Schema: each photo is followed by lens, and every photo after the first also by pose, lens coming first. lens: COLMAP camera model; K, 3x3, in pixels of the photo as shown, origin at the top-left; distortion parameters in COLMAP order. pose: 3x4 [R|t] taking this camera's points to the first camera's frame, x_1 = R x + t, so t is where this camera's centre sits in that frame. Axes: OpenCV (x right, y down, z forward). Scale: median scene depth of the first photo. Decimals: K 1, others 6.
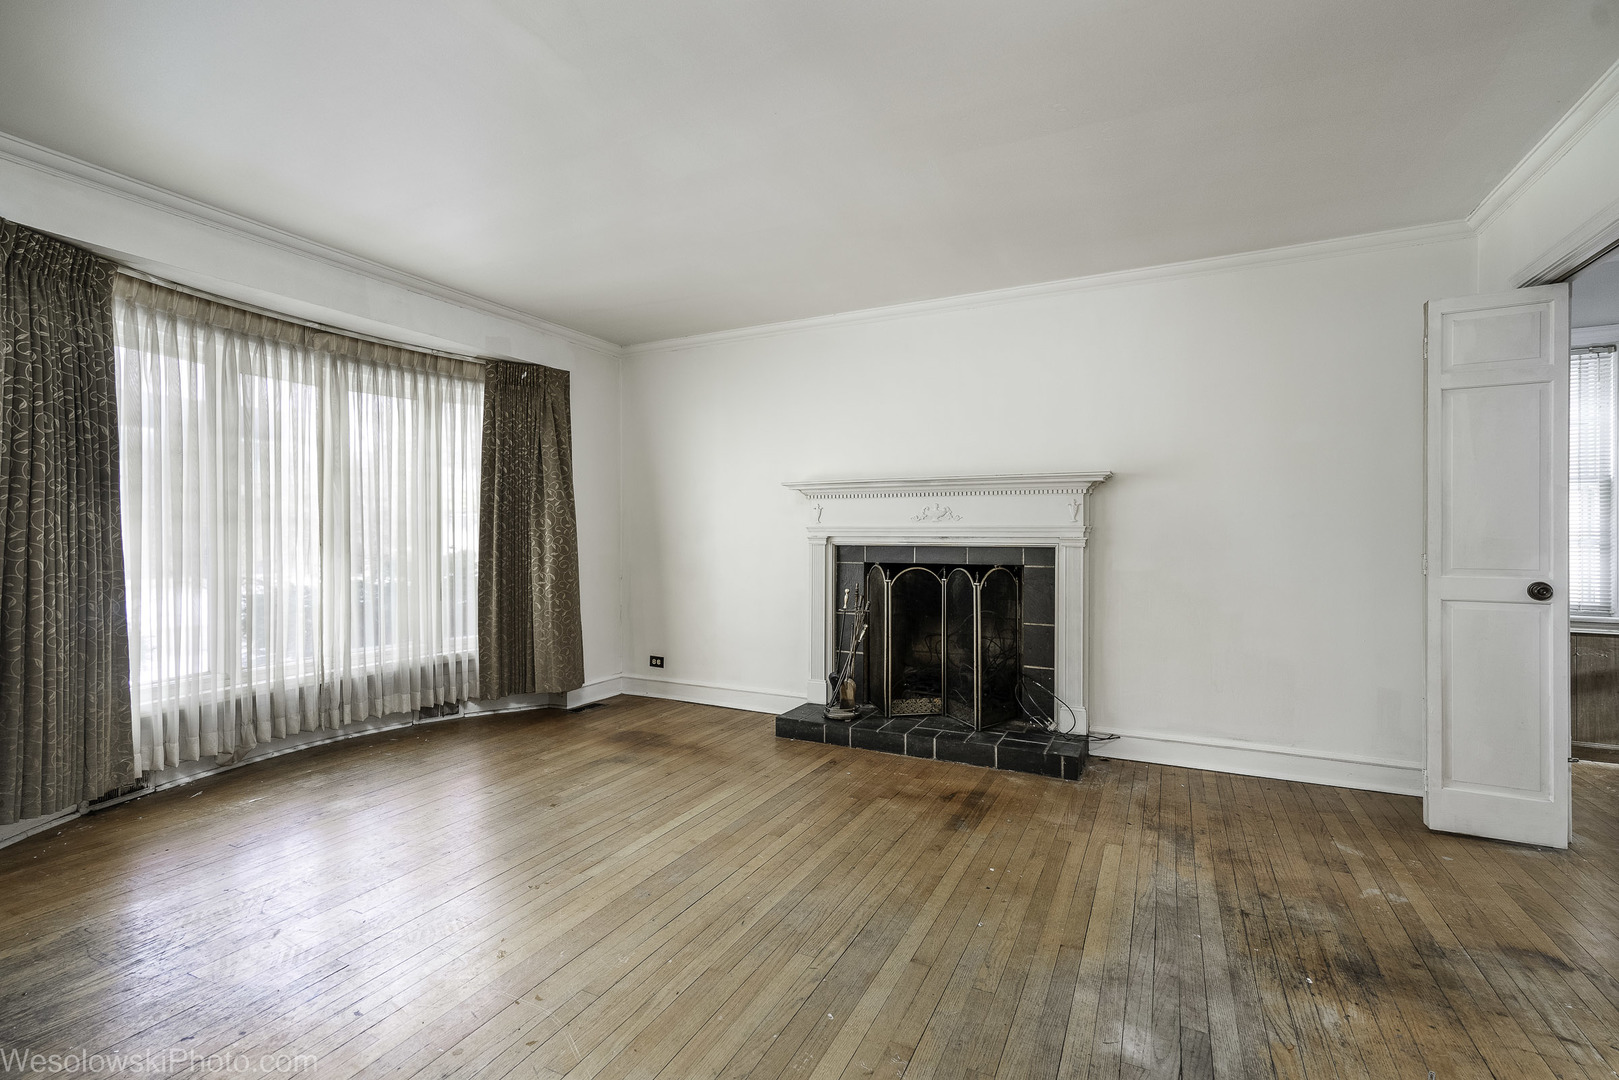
lens RADIAL K [[726.3, 0, 808.7], [0, 726.3, 536.5], [0, 0, 1]] dist [0.008663, 0.001371]
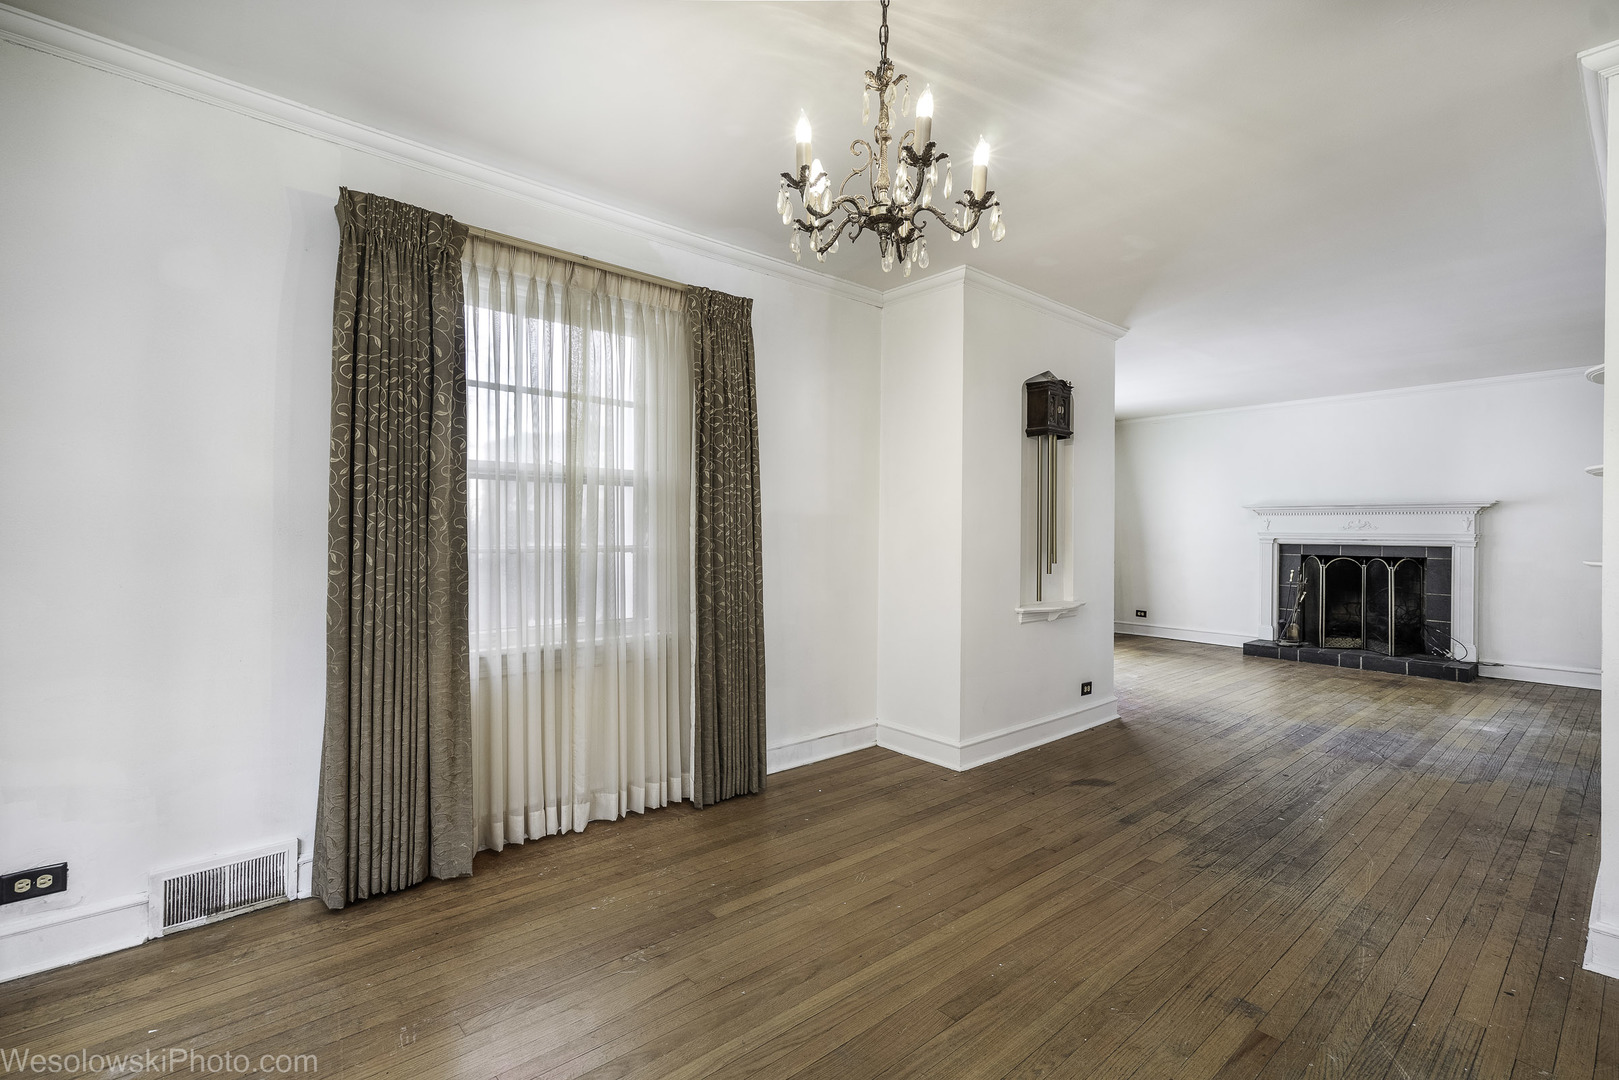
lens RADIAL K [[726.3, 0, 806.5], [0, 726.3, 529.7], [0, 0, 1]] dist [0.008663, 0.001371]
pose [[0.922932, 0.010319, -0.384824, -0.345575], [-0.015376, 0.999831, -0.010068, 0.014417], [0.384655, 0.015209, 0.922935, -1.011192]]
